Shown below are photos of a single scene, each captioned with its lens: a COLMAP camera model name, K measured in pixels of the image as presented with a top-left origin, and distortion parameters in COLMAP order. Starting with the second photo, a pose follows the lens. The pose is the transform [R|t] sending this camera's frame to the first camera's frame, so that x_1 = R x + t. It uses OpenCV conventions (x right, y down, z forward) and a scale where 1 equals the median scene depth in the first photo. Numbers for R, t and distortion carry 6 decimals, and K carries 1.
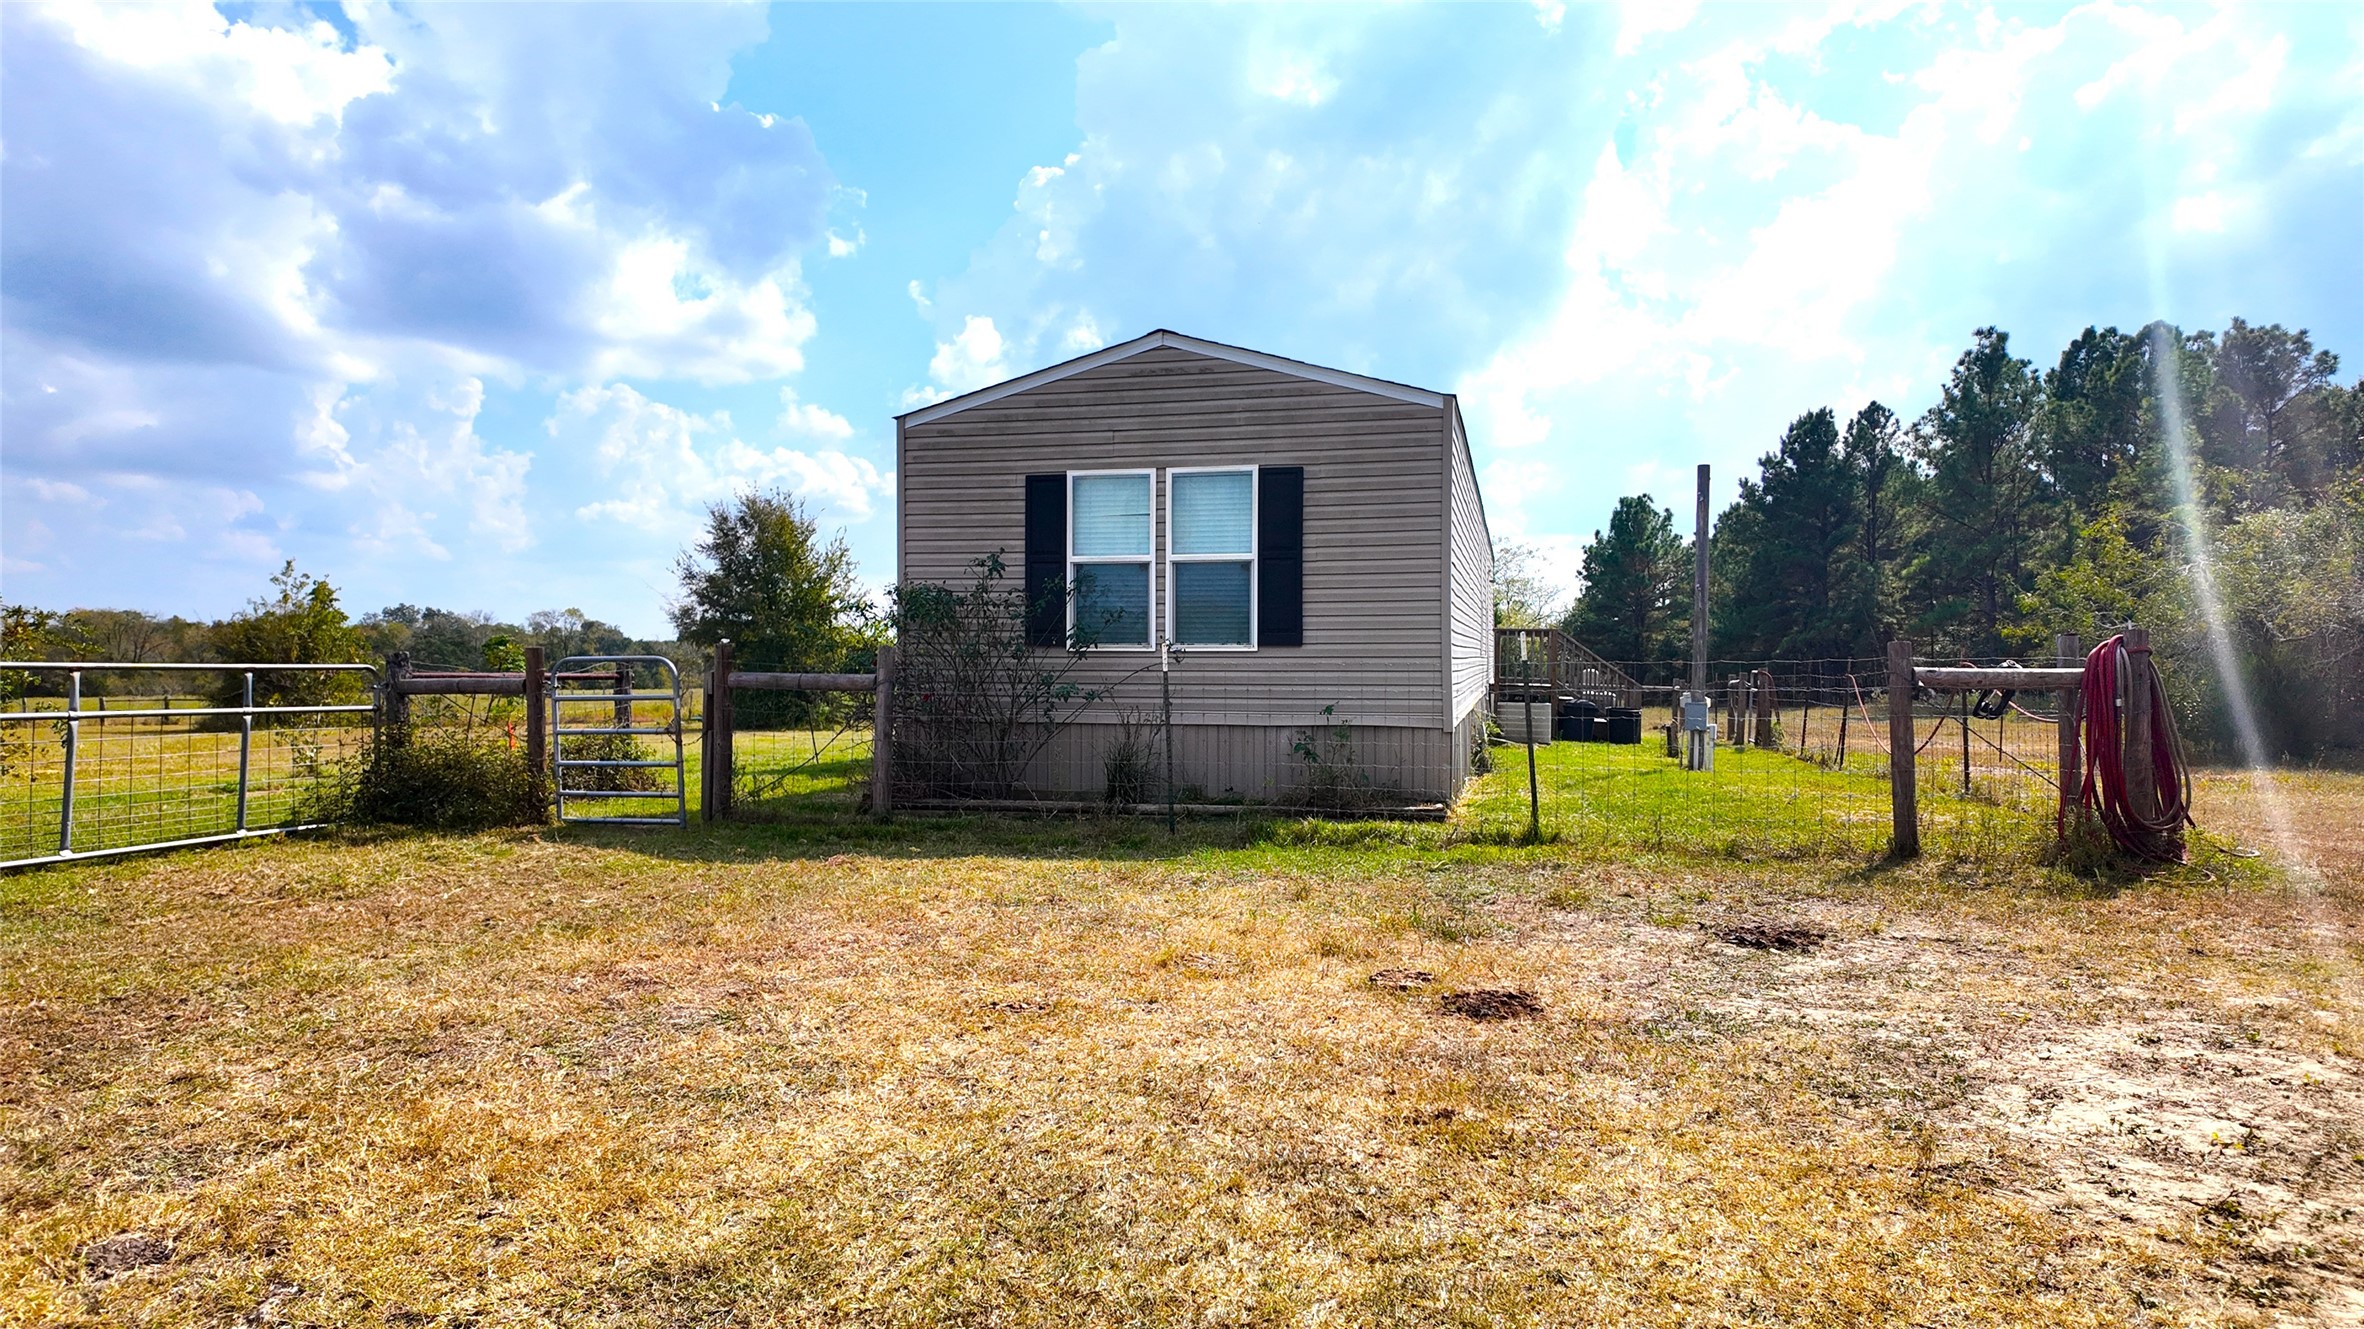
lens RADIAL K [[1395.0, 0, 1178.1], [0, 1395.0, 669.0], [0, 0, 1]] dist [0.017354, -0.001762]
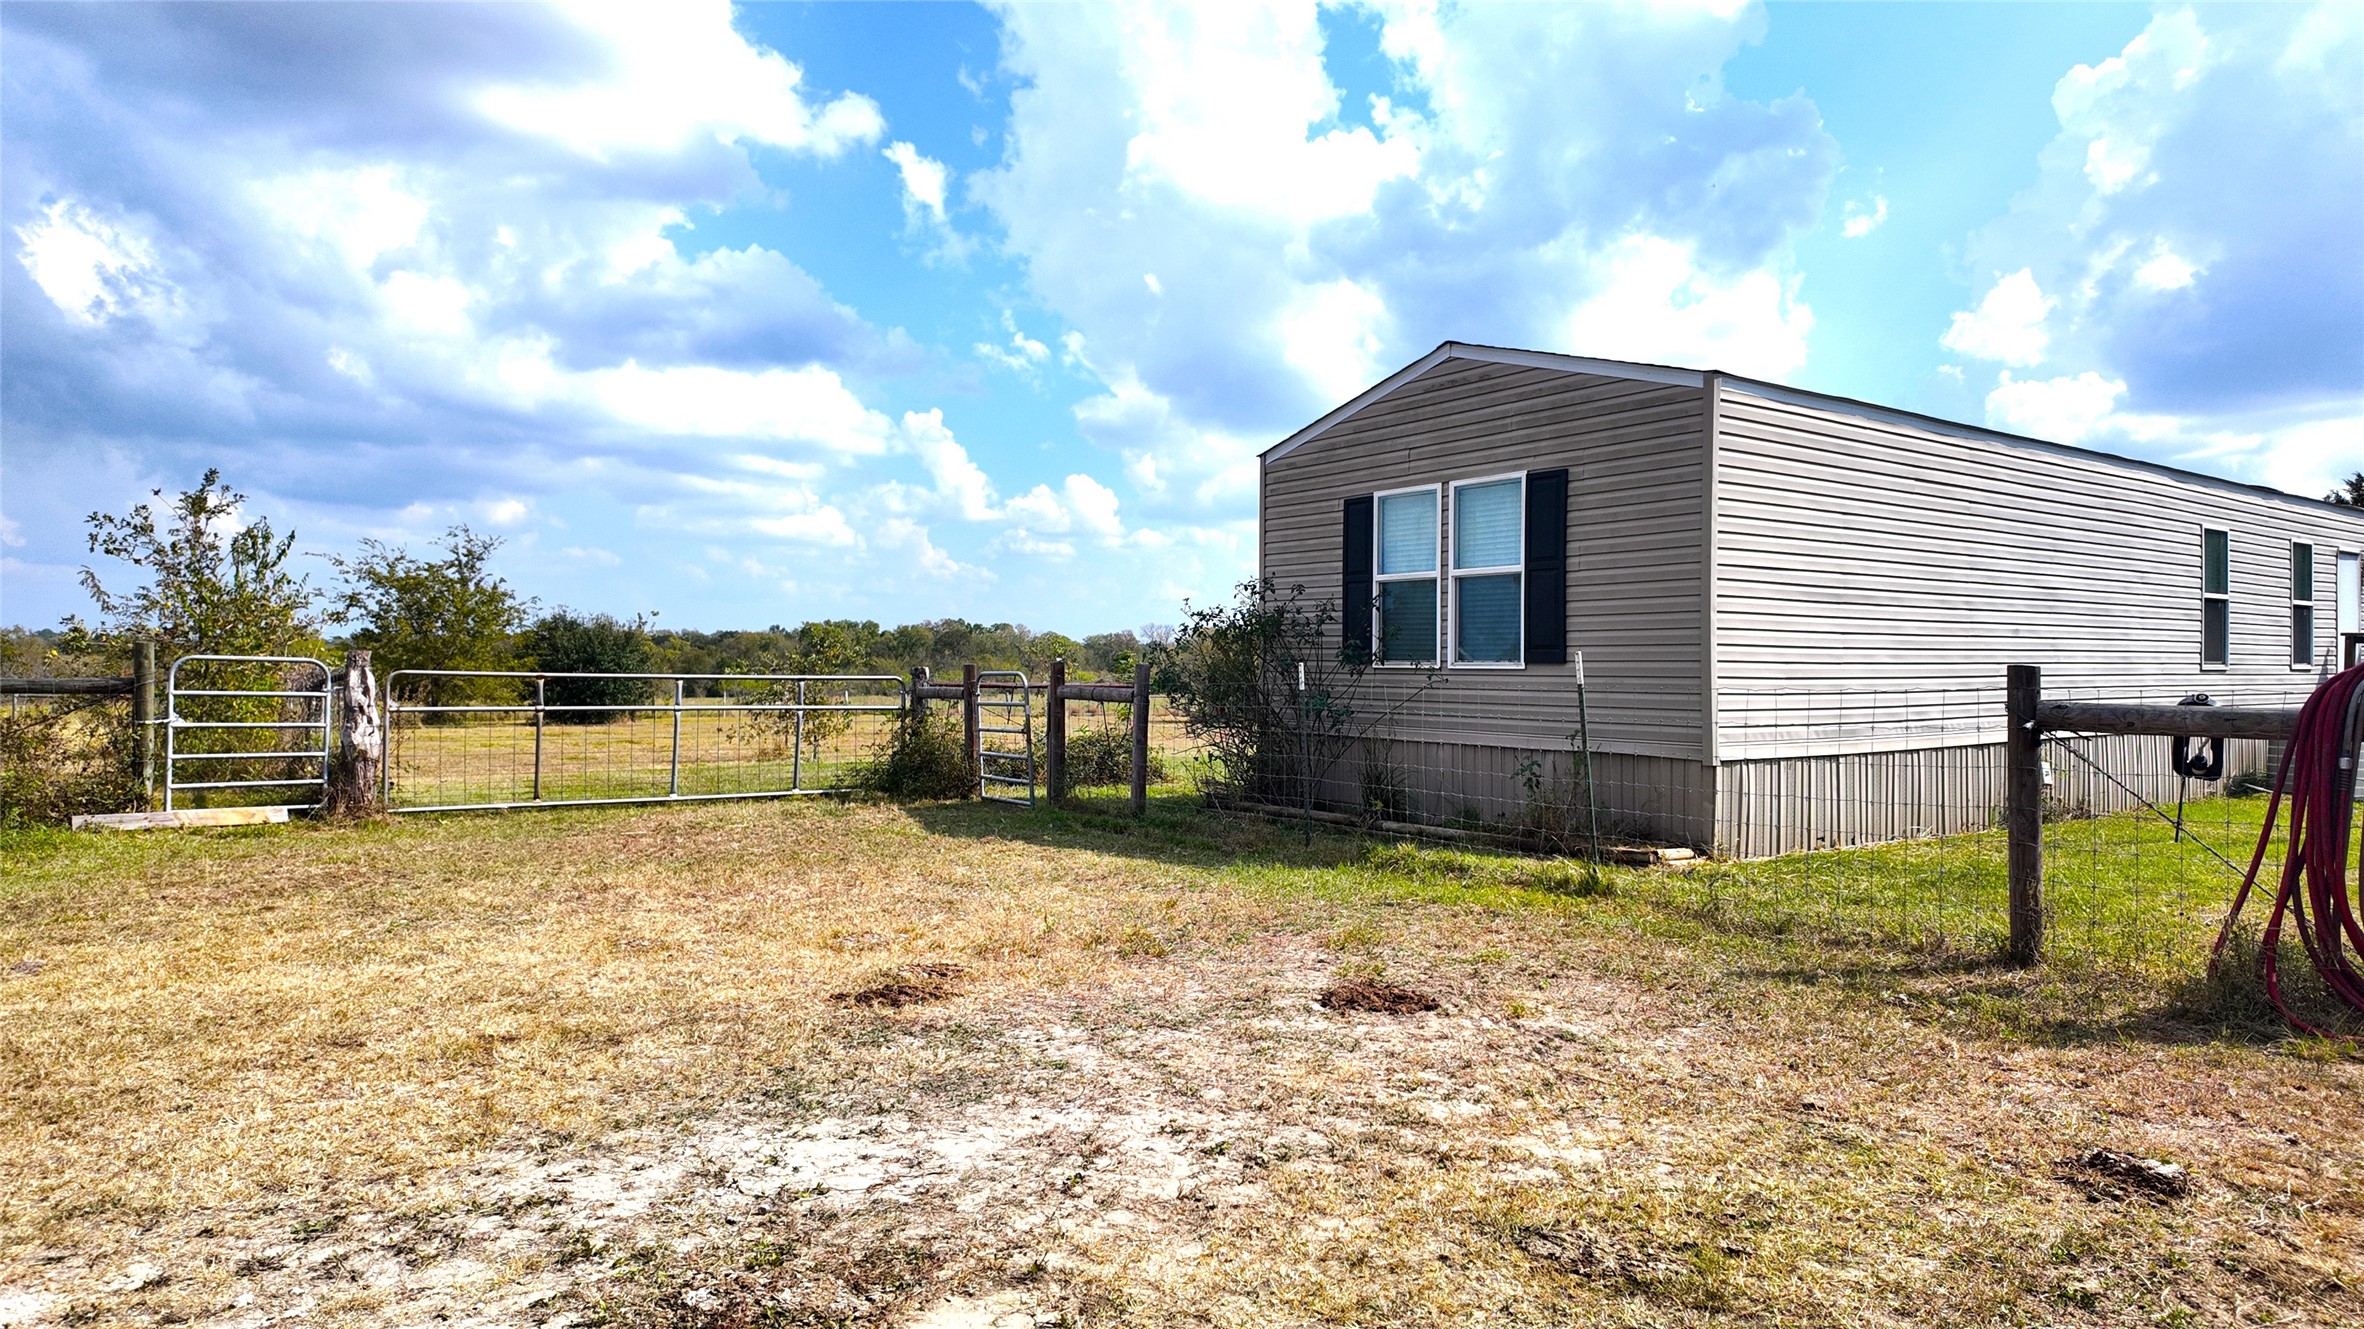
lens RADIAL K [[1395.0, 0, 1164.6], [0, 1395.0, 652.5], [0, 0, 1]] dist [0.017354, -0.001762]
pose [[0.751459, -0.003654, -0.659769, 0.487457], [-0.007835, 0.999865, -0.014462, -0.008224], [0.659733, 0.016037, 0.751329, 0.132431]]
